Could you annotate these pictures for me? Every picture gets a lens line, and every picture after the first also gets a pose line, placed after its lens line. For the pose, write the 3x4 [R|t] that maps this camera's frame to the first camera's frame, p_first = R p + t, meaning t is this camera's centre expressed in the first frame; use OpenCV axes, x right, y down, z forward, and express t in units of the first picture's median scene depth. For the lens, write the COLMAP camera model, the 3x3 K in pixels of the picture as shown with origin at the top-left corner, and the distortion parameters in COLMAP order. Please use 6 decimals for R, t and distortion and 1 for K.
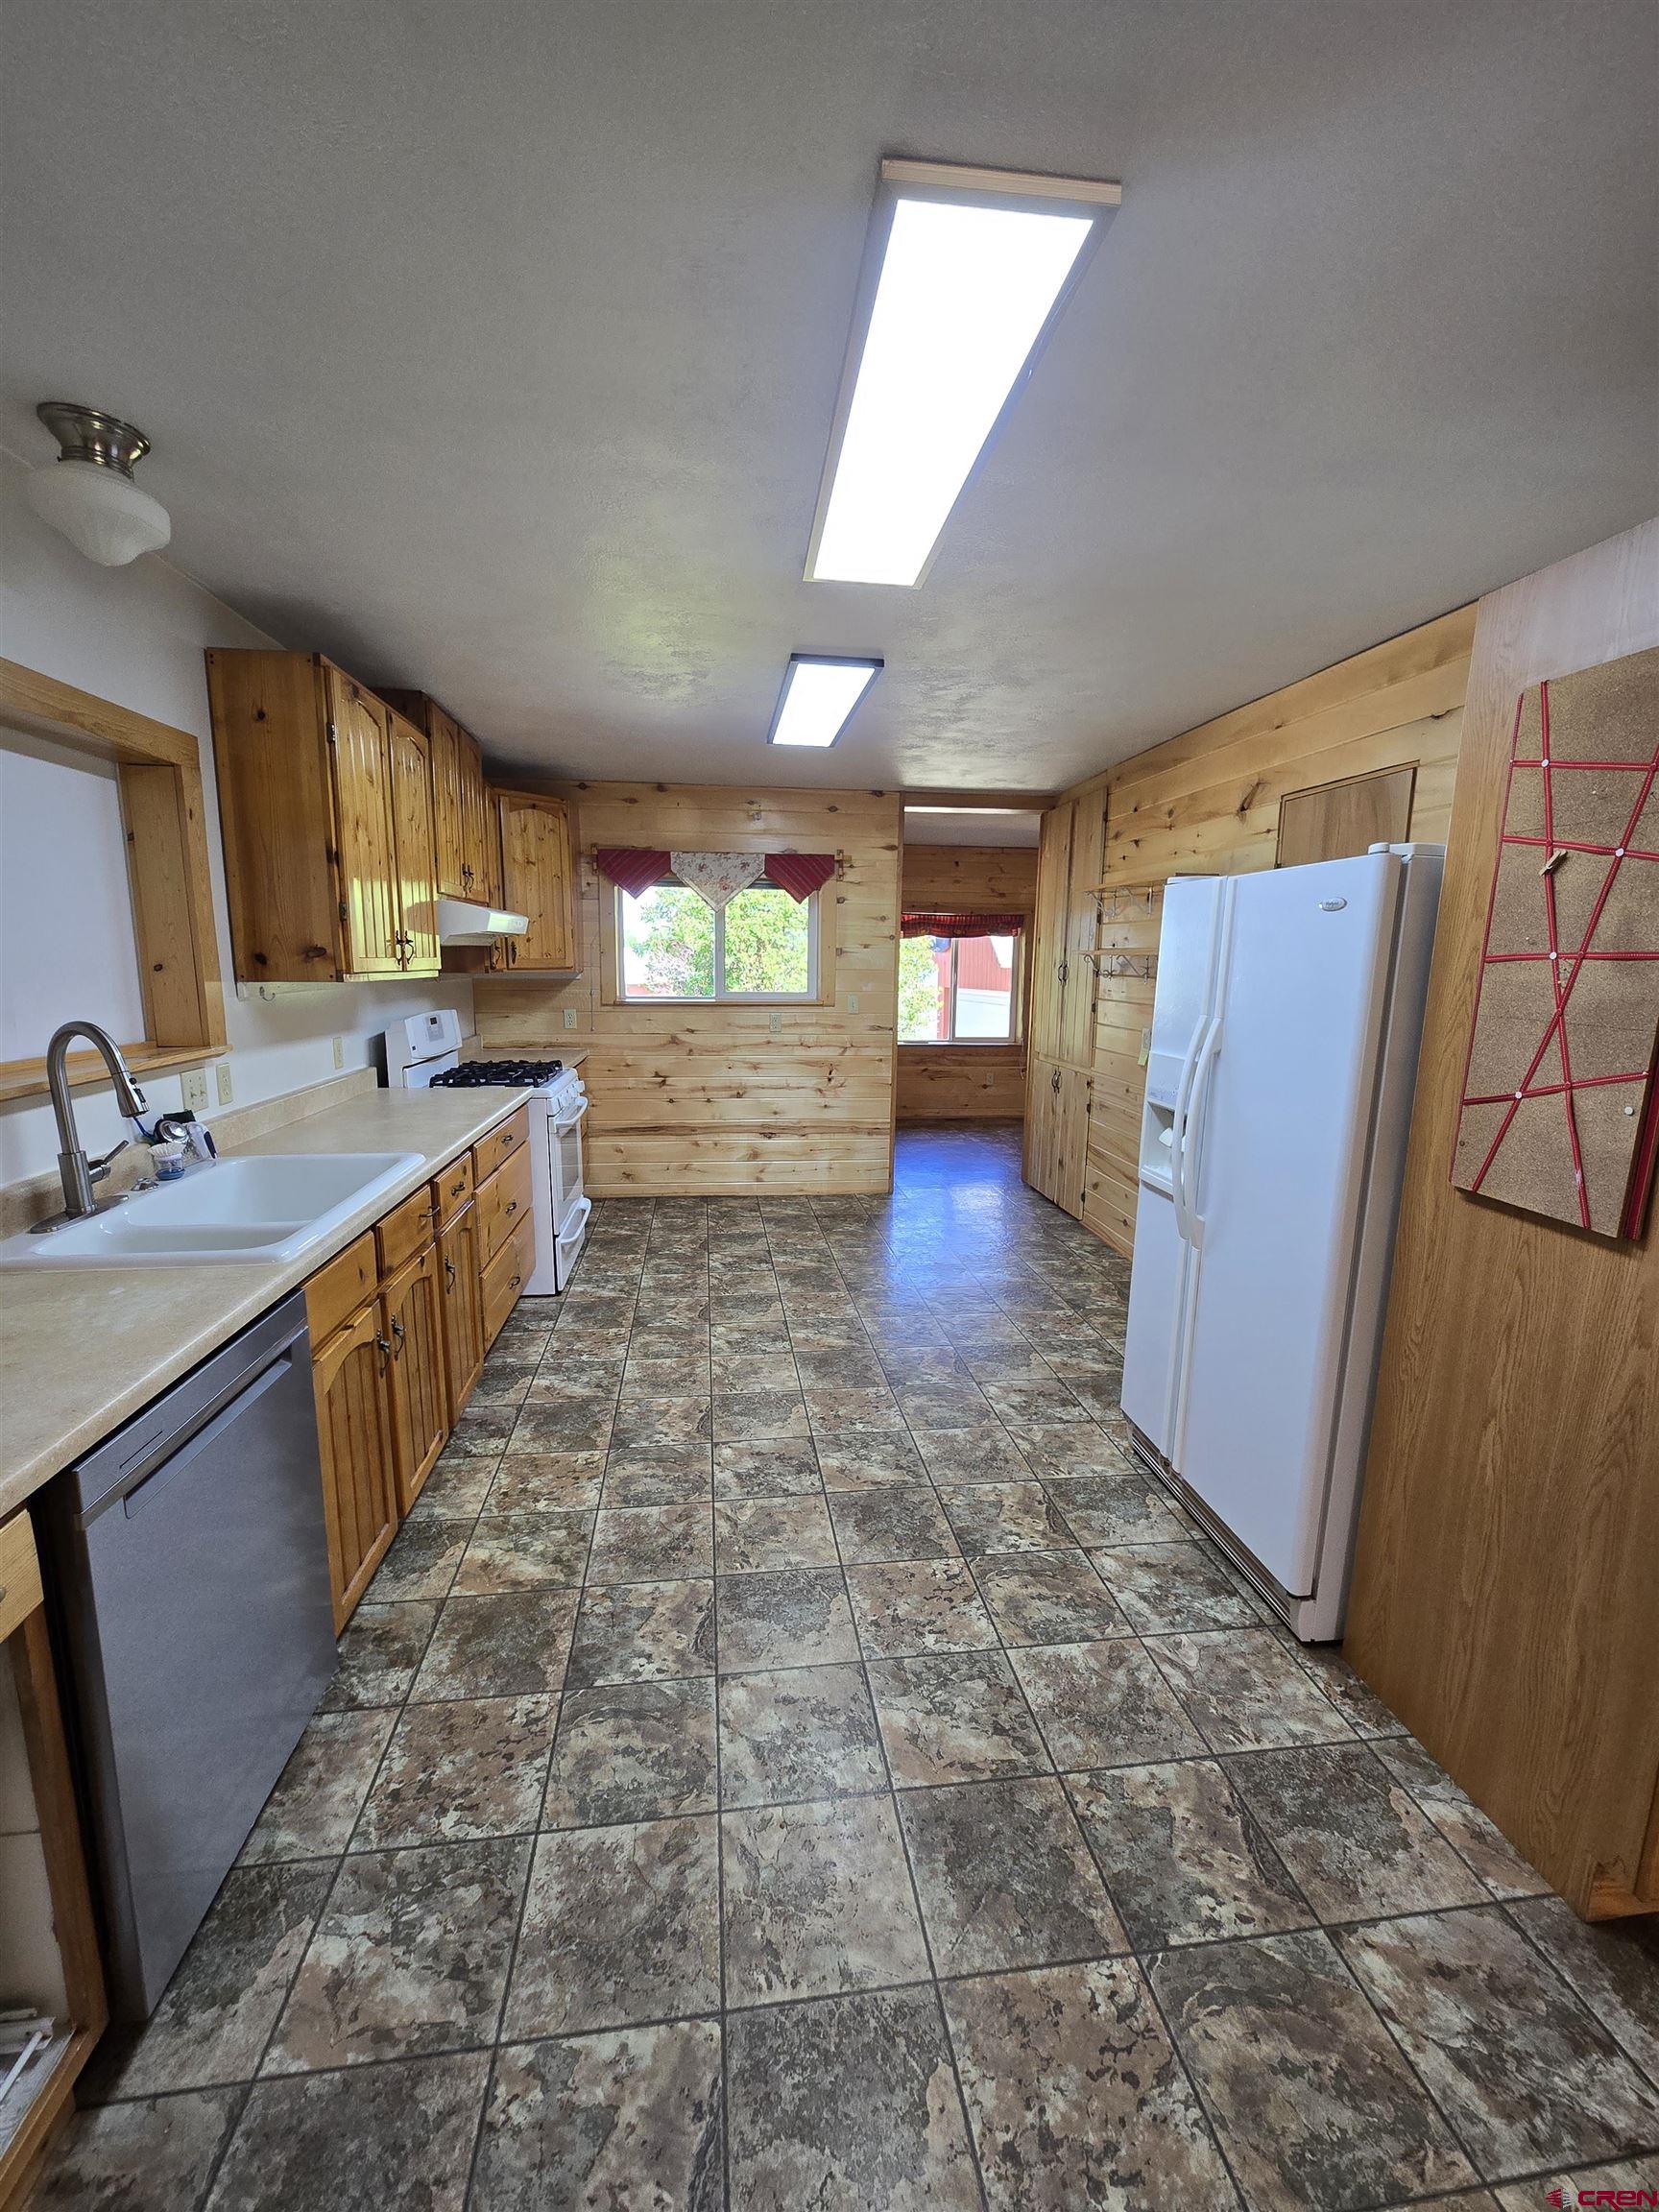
lens RADIAL K [[904.1, 0, 828.2], [0, 904.1, 1110.2], [0, 0, 1]] dist [-0.013125, -0.000912]
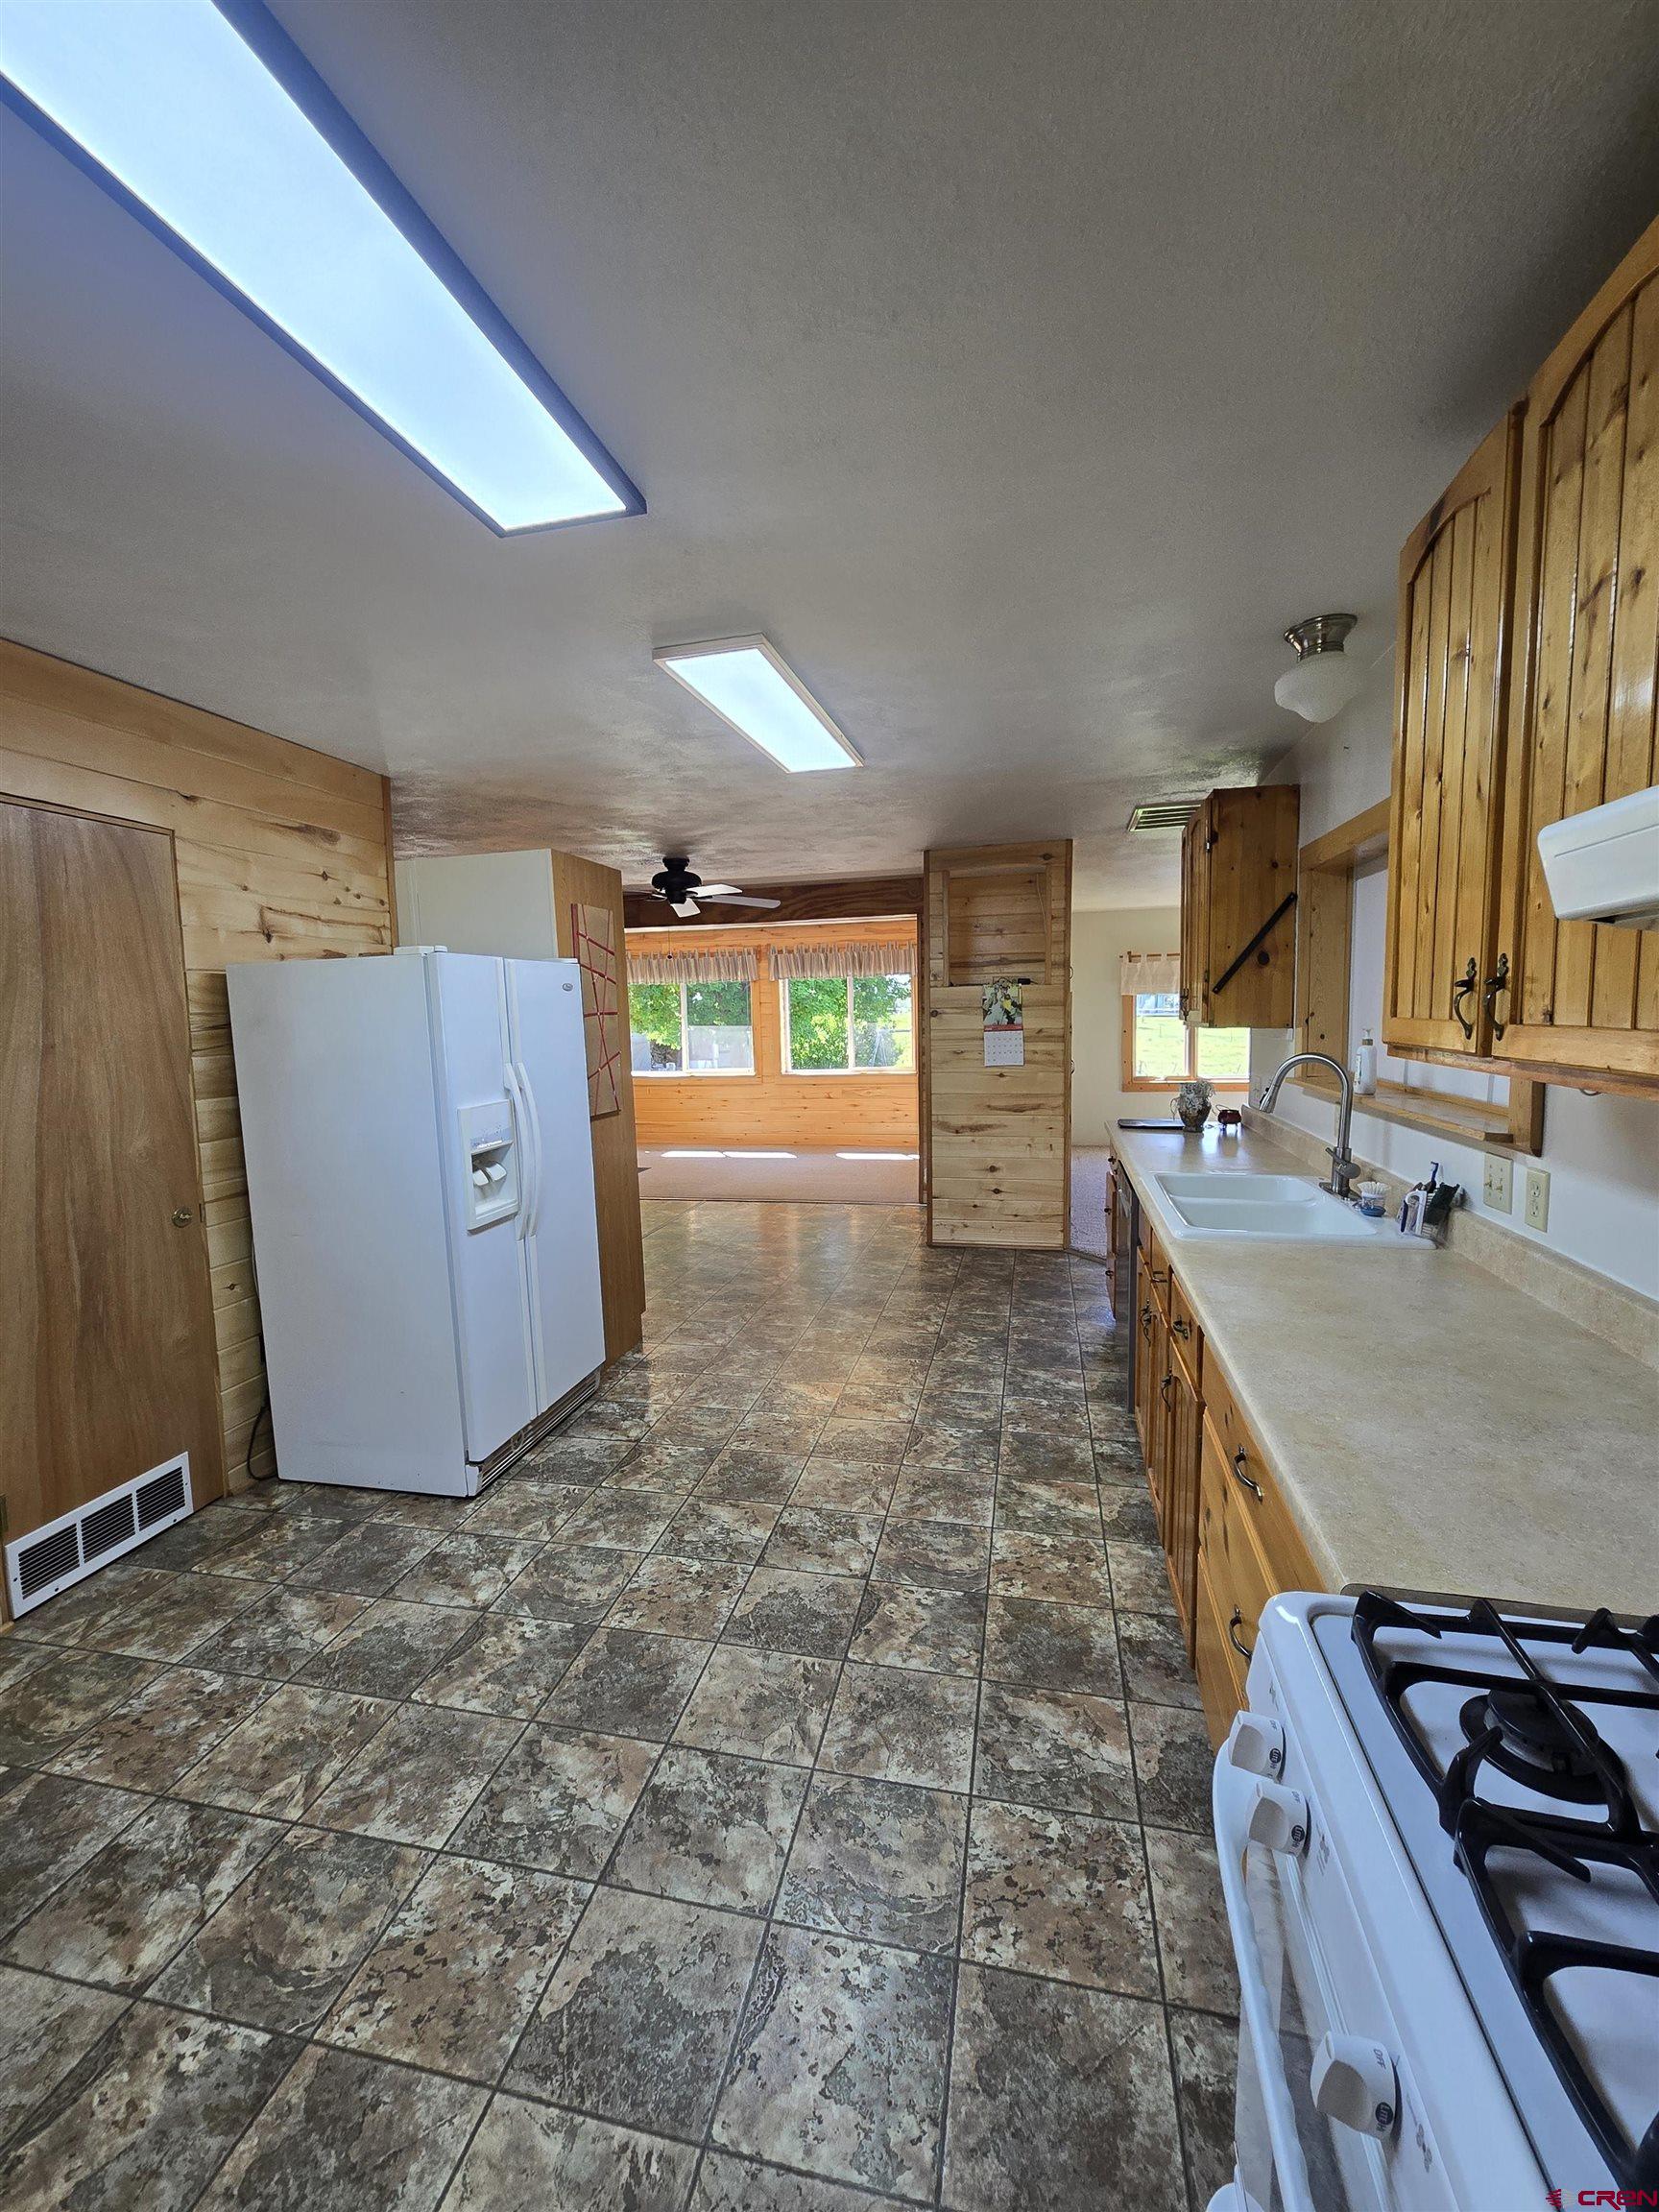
lens RADIAL K [[904.1, 0, 833.8], [0, 904.1, 1105.6], [0, 0, 1]] dist [-0.013125, -0.000912]
pose [[-0.938928, -0.028390, 0.342939, -0.327334], [0.067800, 0.961793, 0.265250, -0.253479], [-0.337367, 0.272302, -0.901130, 1.434430]]
